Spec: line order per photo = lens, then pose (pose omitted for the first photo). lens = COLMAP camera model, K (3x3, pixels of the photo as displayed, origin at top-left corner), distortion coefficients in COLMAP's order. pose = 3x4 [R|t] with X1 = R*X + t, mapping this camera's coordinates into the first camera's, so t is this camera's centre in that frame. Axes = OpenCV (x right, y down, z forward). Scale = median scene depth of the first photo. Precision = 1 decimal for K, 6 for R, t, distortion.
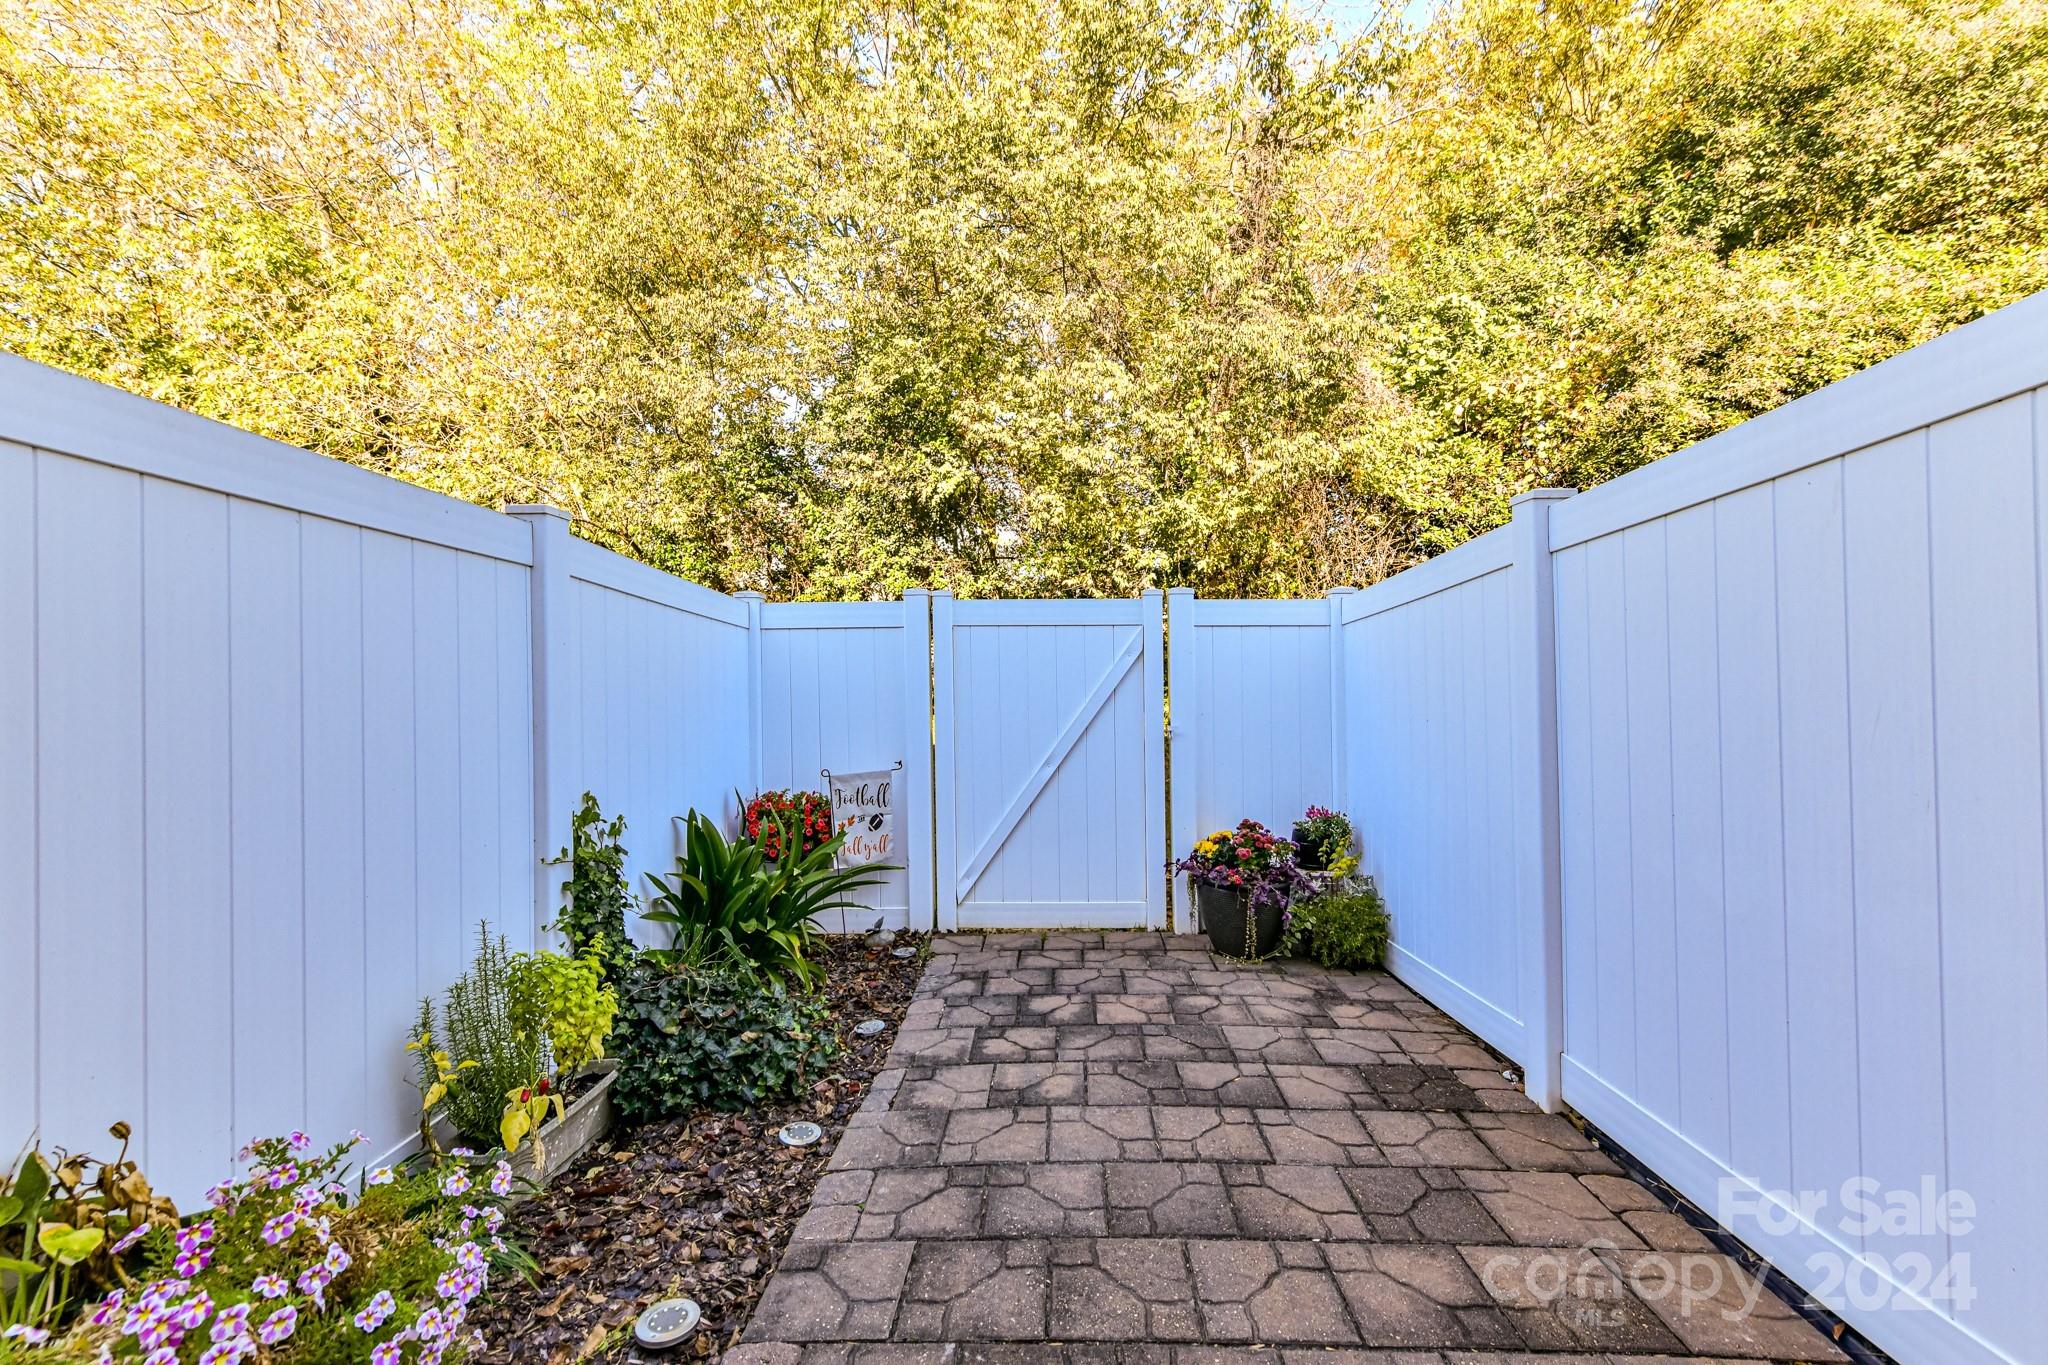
lens RADIAL K [[801.6, 0, 1022.4], [0, 801.6, 679.5], [0, 0, 1]] dist [0.002842, -0.000973]
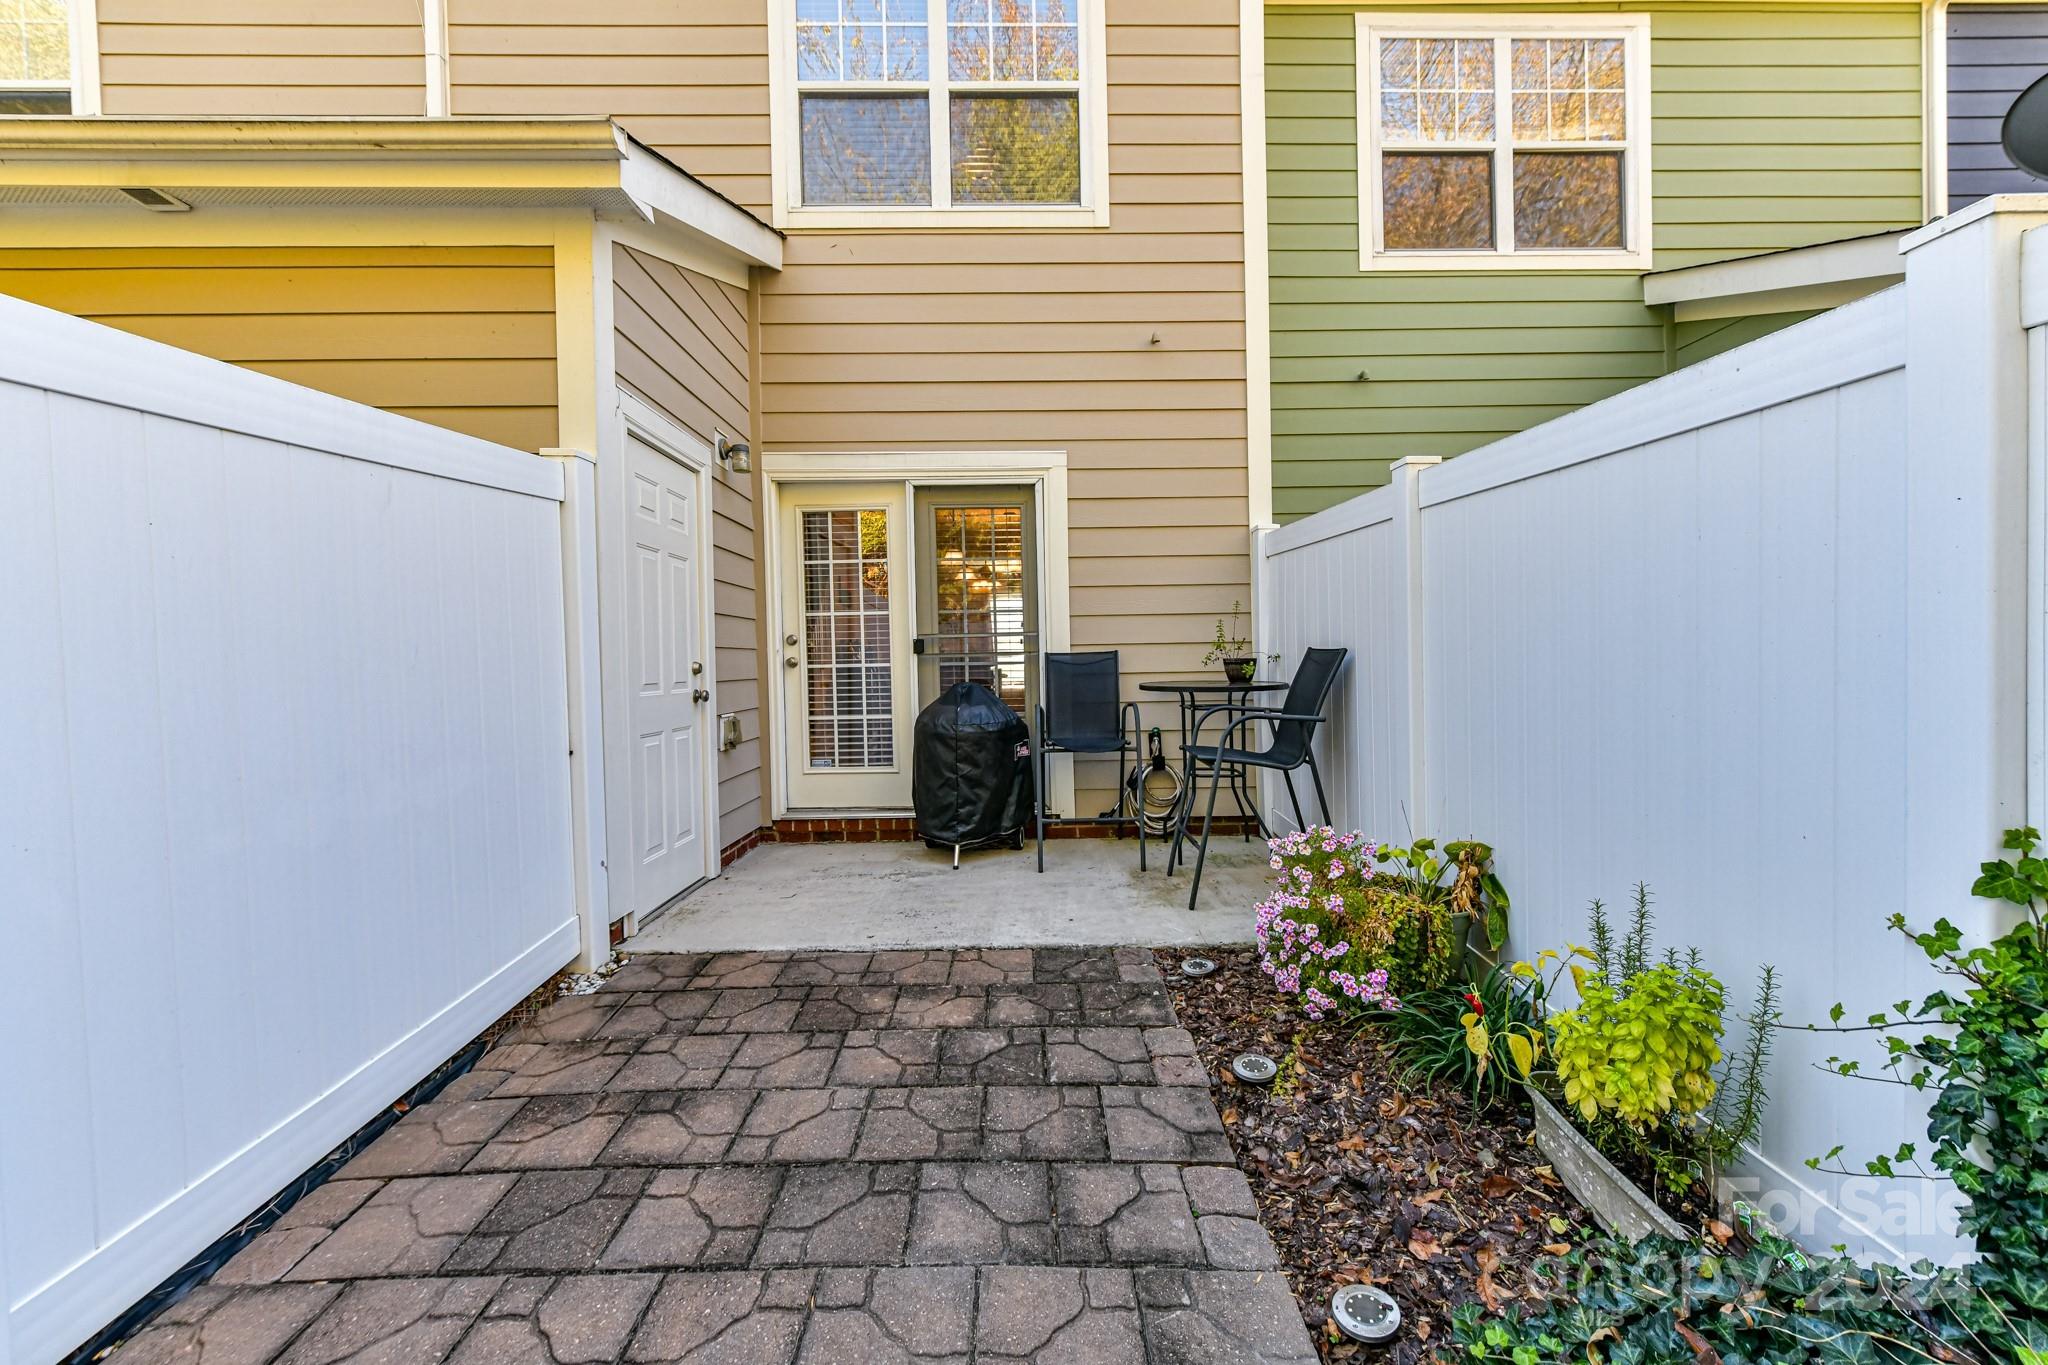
lens RADIAL K [[801.6, 0, 1019.0], [0, 801.6, 665.6], [0, 0, 1]] dist [0.002842, -0.000973]
pose [[-0.998781, 0.014666, -0.047140, 0.024218], [0.013967, 0.999788, 0.015129, 0.053525], [0.047352, 0.014452, -0.998774, 1.996728]]
